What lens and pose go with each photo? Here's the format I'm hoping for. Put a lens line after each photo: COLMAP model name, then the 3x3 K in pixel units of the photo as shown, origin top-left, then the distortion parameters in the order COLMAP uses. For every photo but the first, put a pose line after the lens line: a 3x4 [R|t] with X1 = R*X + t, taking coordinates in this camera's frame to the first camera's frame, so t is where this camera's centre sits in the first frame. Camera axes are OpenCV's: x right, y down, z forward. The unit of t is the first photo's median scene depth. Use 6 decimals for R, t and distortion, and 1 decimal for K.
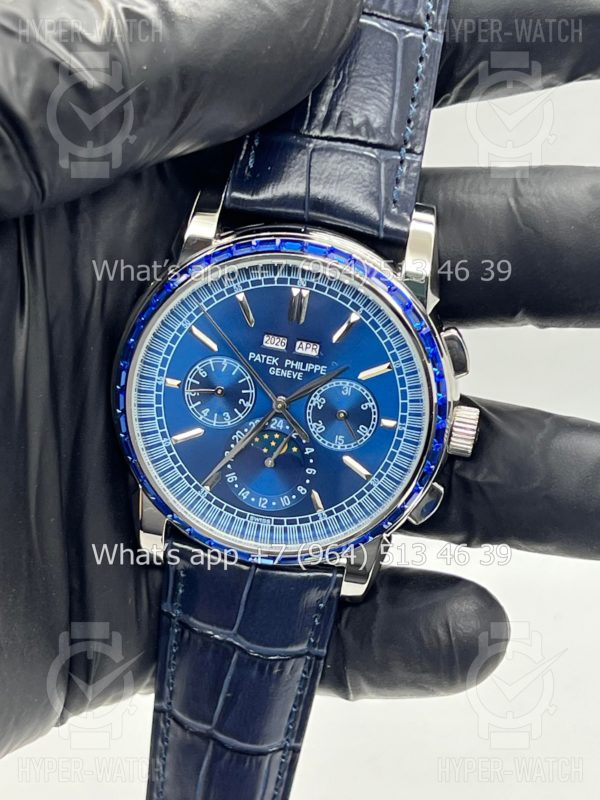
lens RADIAL K [[1919.0, 0, 300.0], [0, 1919.0, 400.0], [0, 0, 1]] dist [0.773510, 0.118339]
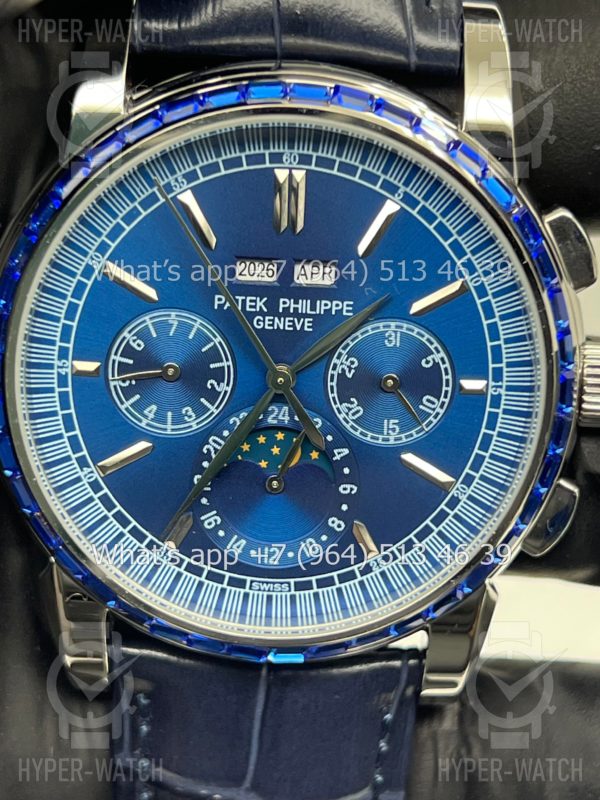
lens RADIAL K [[2038.4, 0, 298.4], [0, 2038.4, 417.2], [0, 0, 1]] dist [0.308443, 0.296299]
pose [[0.988055, -0.138031, 0.068520, -0.047710], [0.139823, 0.989931, -0.022048, 0.027399], [-0.064787, 0.031365, 0.997406, 0.397949]]
